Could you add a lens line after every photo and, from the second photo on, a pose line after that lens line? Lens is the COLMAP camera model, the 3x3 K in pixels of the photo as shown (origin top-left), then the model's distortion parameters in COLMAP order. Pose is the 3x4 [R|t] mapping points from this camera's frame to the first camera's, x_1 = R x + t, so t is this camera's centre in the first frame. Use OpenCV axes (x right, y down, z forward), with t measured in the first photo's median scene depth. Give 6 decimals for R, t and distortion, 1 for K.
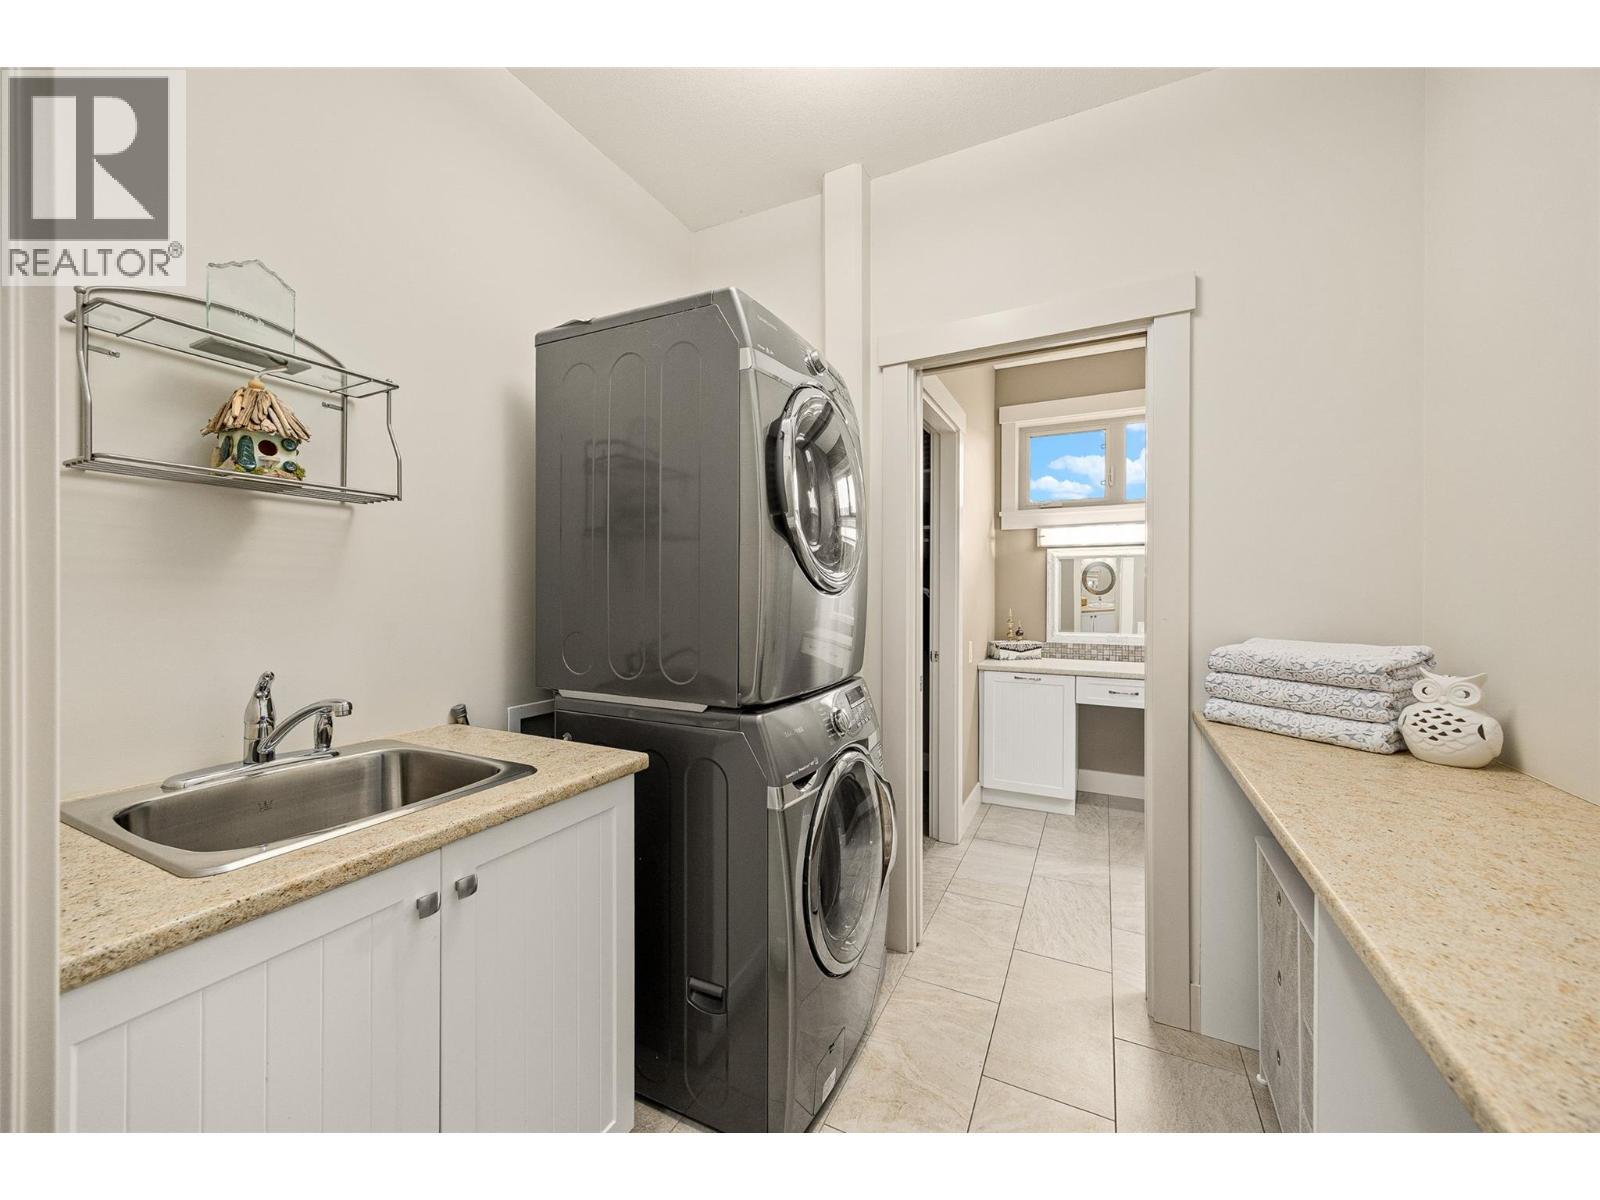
lens RADIAL K [[638.9, 0, 789.5], [0, 638.9, 596.3], [0, 0, 1]] dist [0.011496, -0.000464]
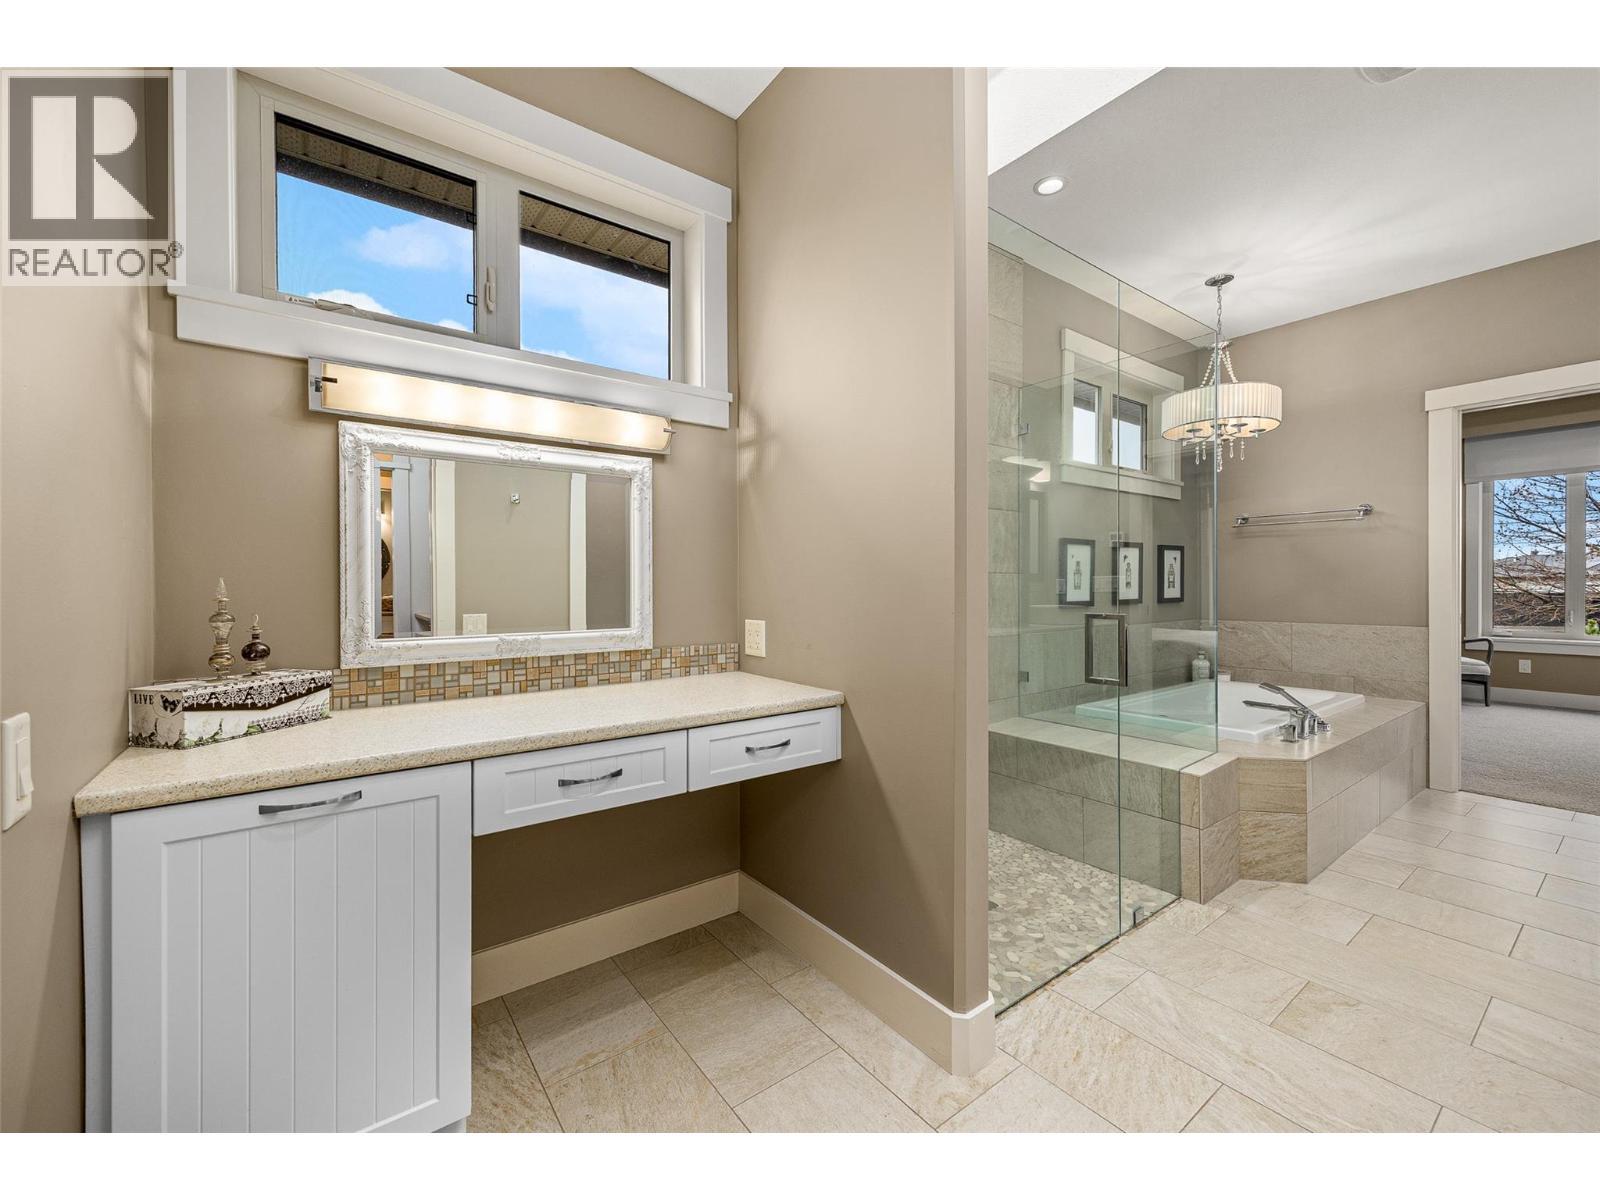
lens RADIAL K [[638.9, 0, 788.2], [0, 638.9, 595.5], [0, 0, 1]] dist [0.011496, -0.000464]
pose [[0.459309, -0.010373, 0.888216, 0.188181], [0.008814, 0.999936, 0.007120, 0.028296], [-0.888233, 0.004558, 0.459371, 0.597933]]
